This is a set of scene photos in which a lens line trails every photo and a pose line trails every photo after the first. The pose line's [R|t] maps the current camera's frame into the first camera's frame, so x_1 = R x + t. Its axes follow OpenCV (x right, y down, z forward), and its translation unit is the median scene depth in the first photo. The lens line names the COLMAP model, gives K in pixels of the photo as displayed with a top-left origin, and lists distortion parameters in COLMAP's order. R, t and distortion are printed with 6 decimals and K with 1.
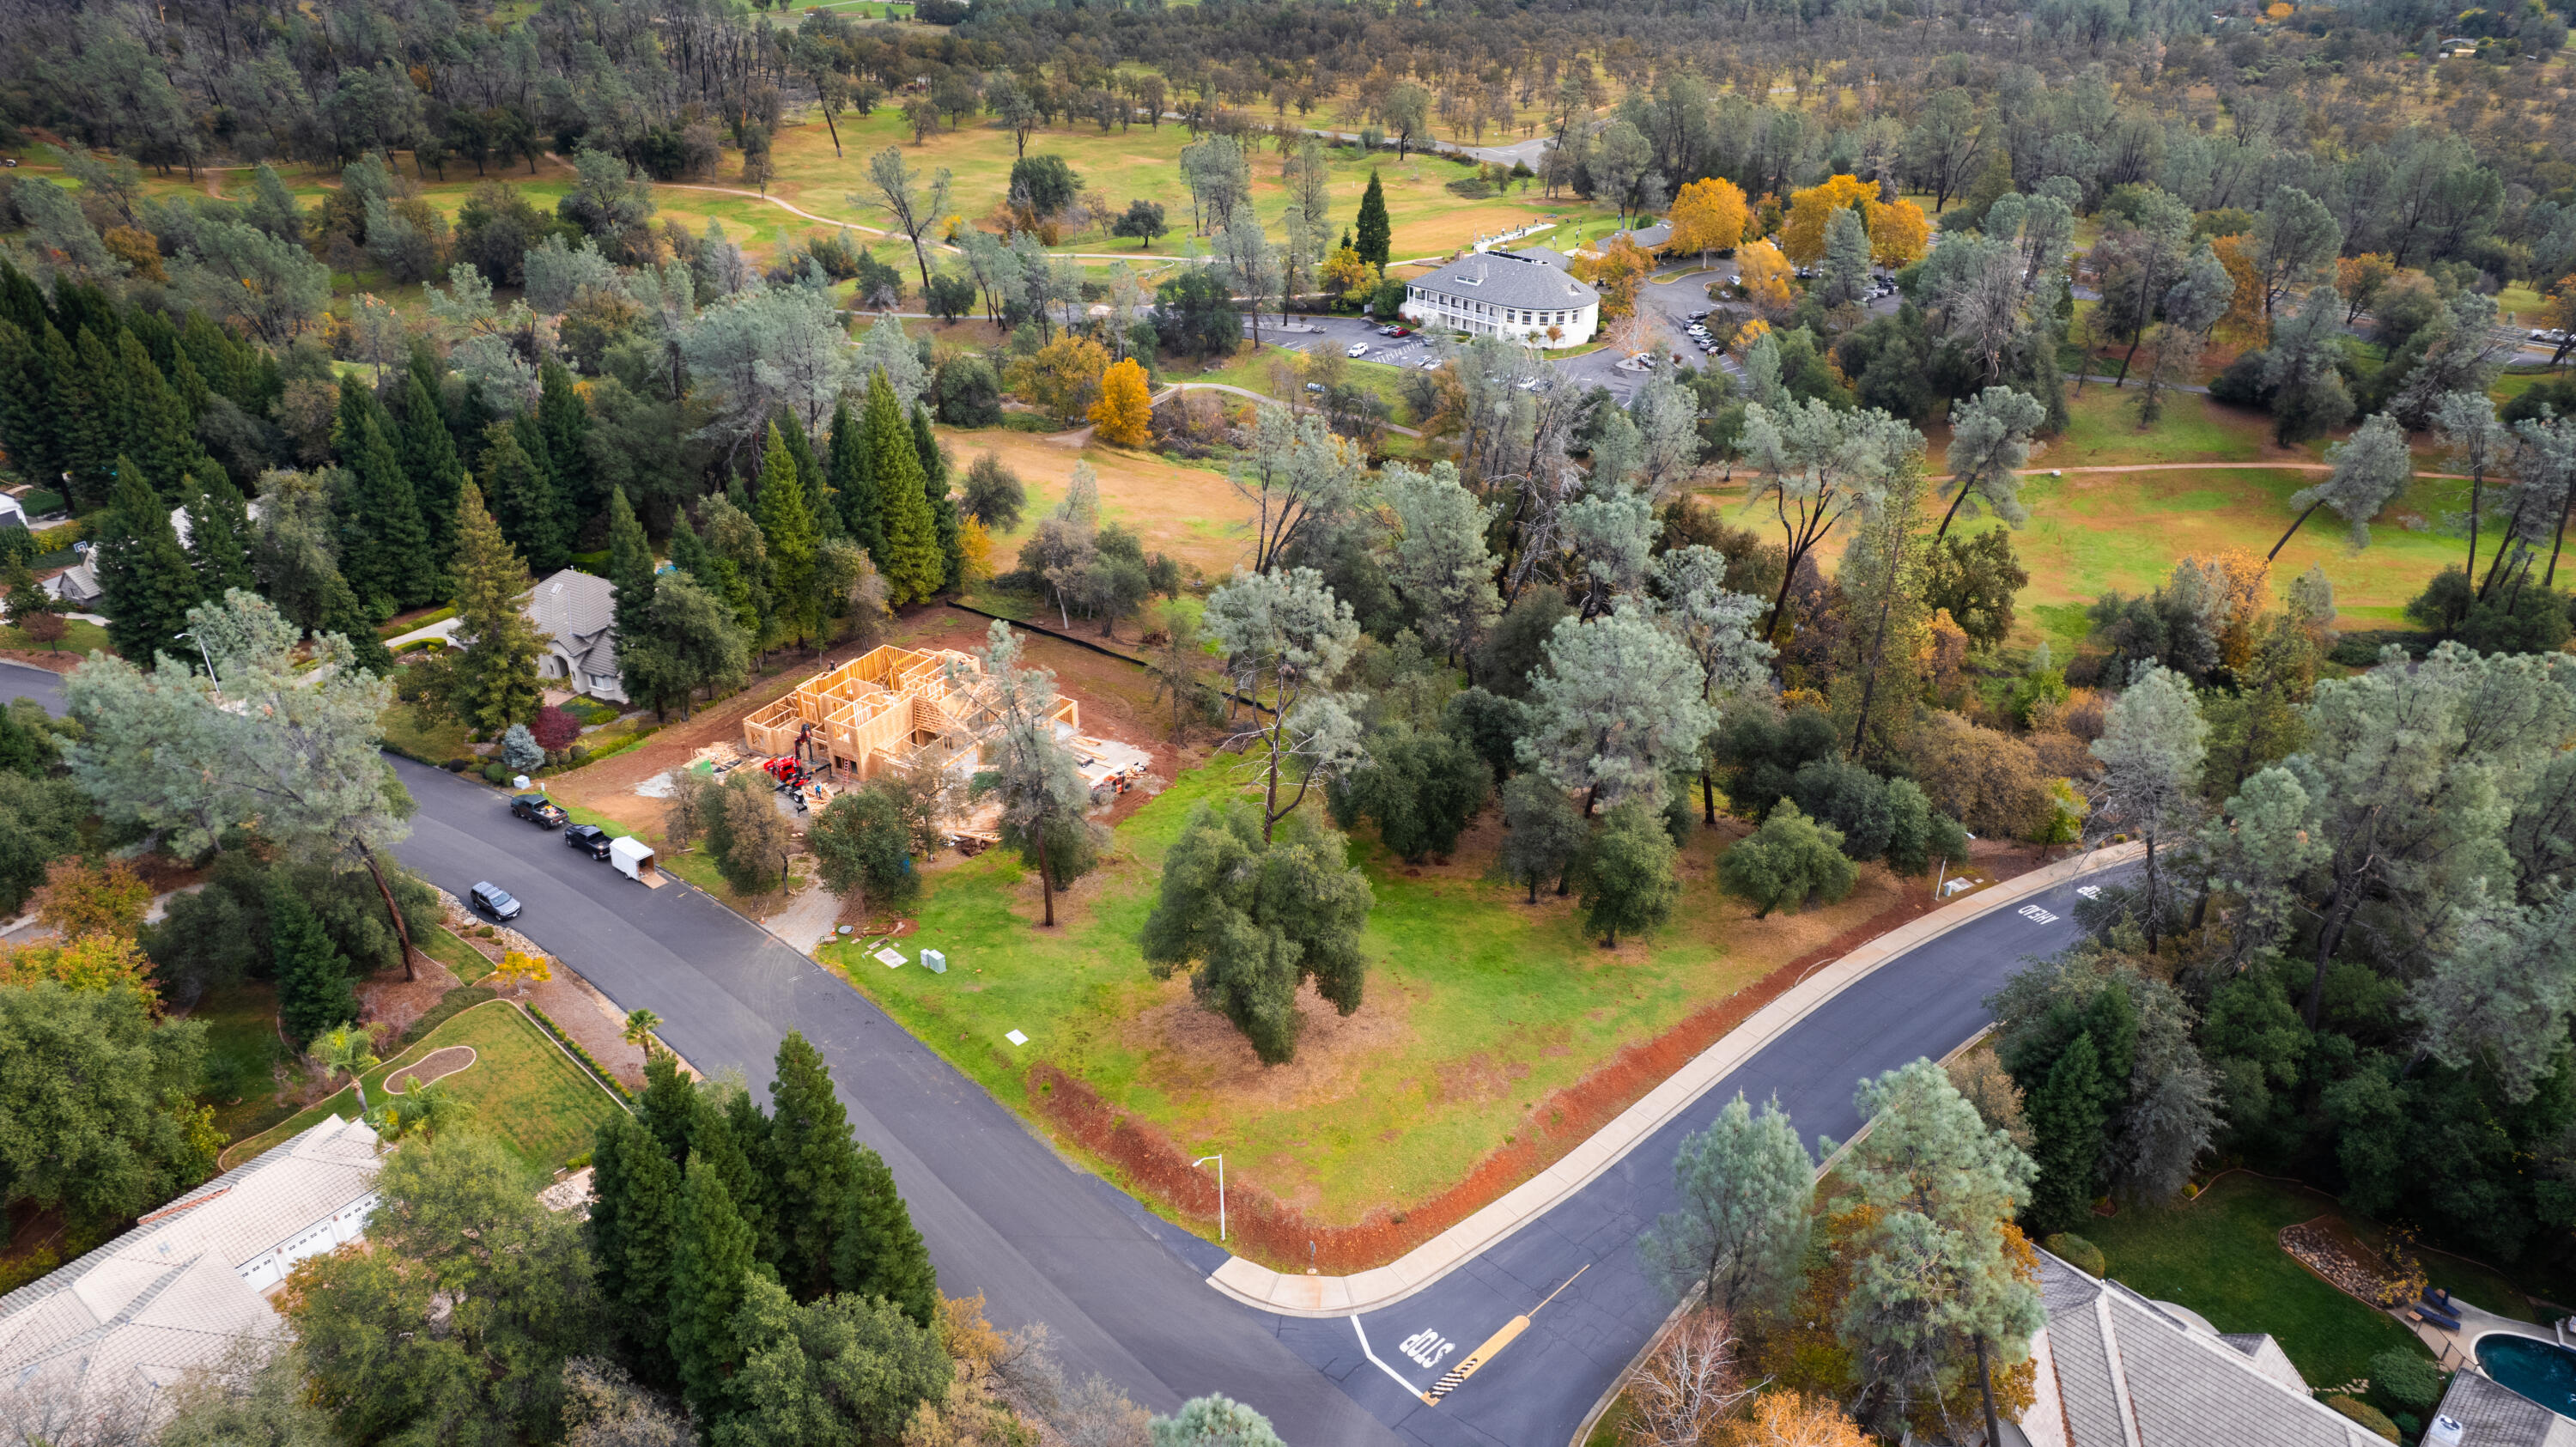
lens RADIAL K [[1654.3, 0, 1288.0], [0, 1654.3, 723.5], [0, 0, 1]] dist [-0.079426, 0.070820]
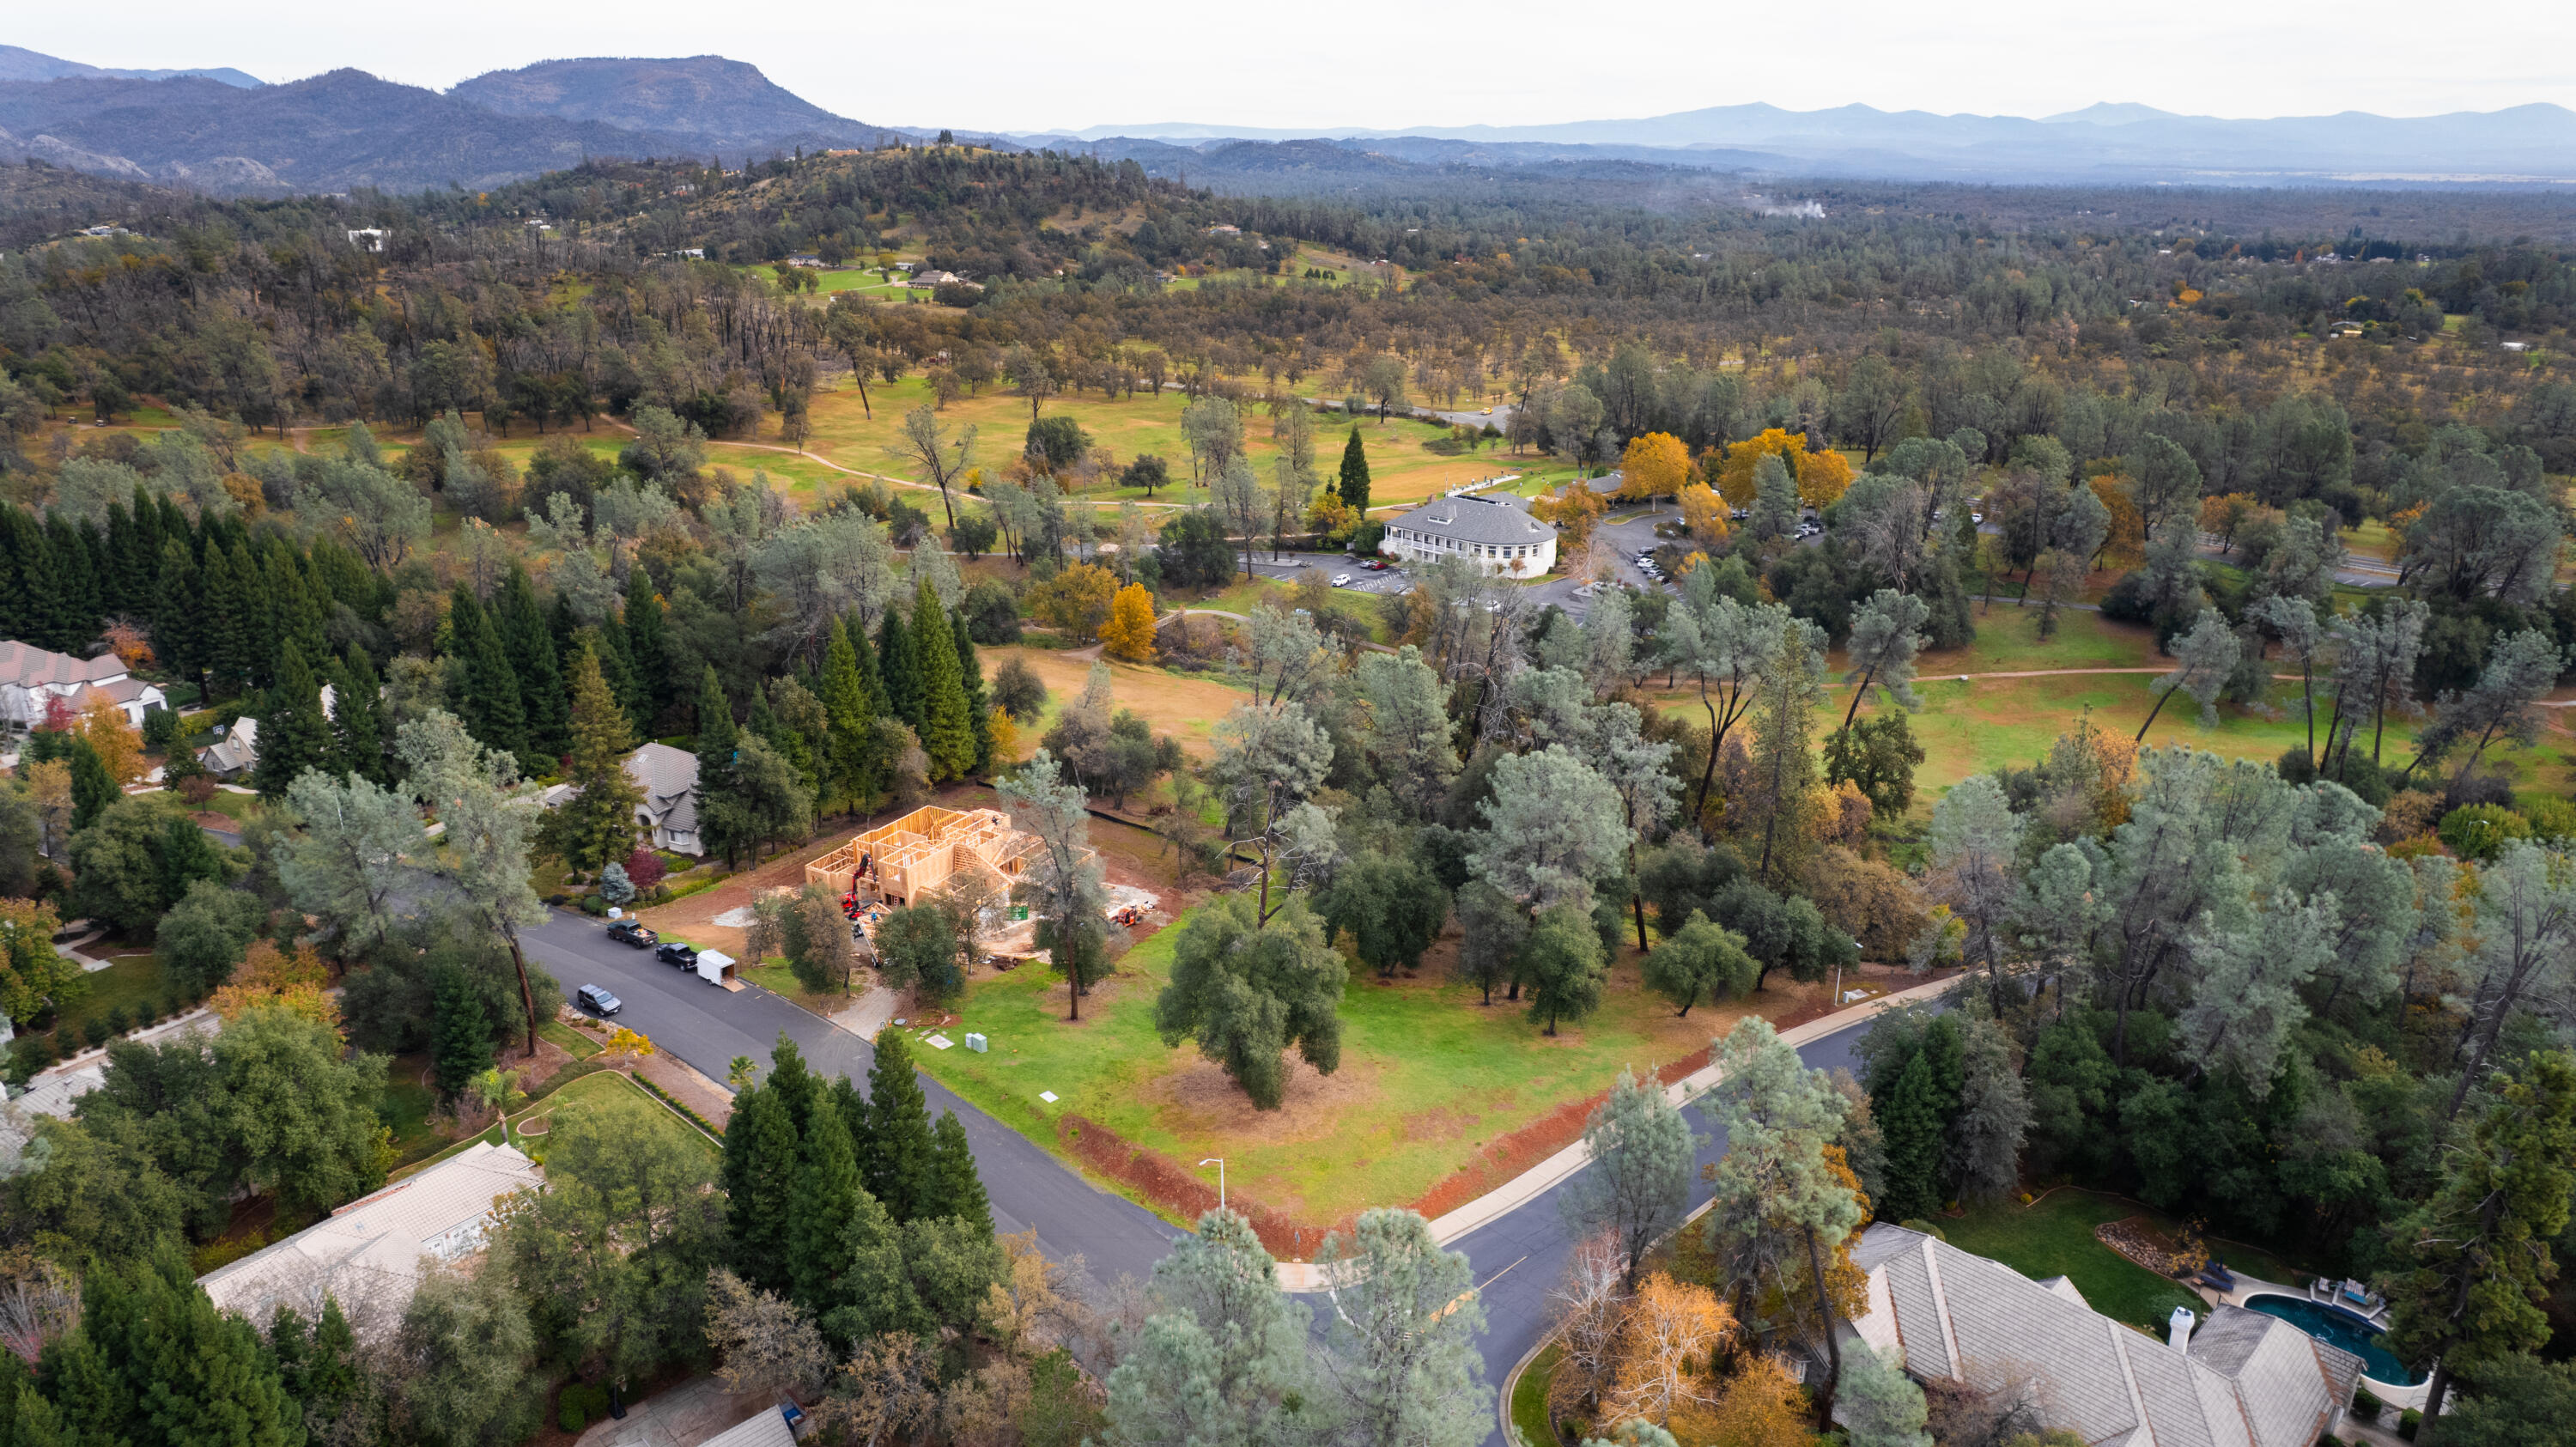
lens RADIAL K [[1654.3, 0, 1288.0], [0, 1654.3, 723.5], [0, 0, 1]] dist [-0.079426, 0.070820]
pose [[0.999986, -0.000873, 0.005222, 0.001095], [0.001690, 0.987354, -0.158523, 0.069593], [-0.005017, 0.158529, 0.987342, -0.132689]]
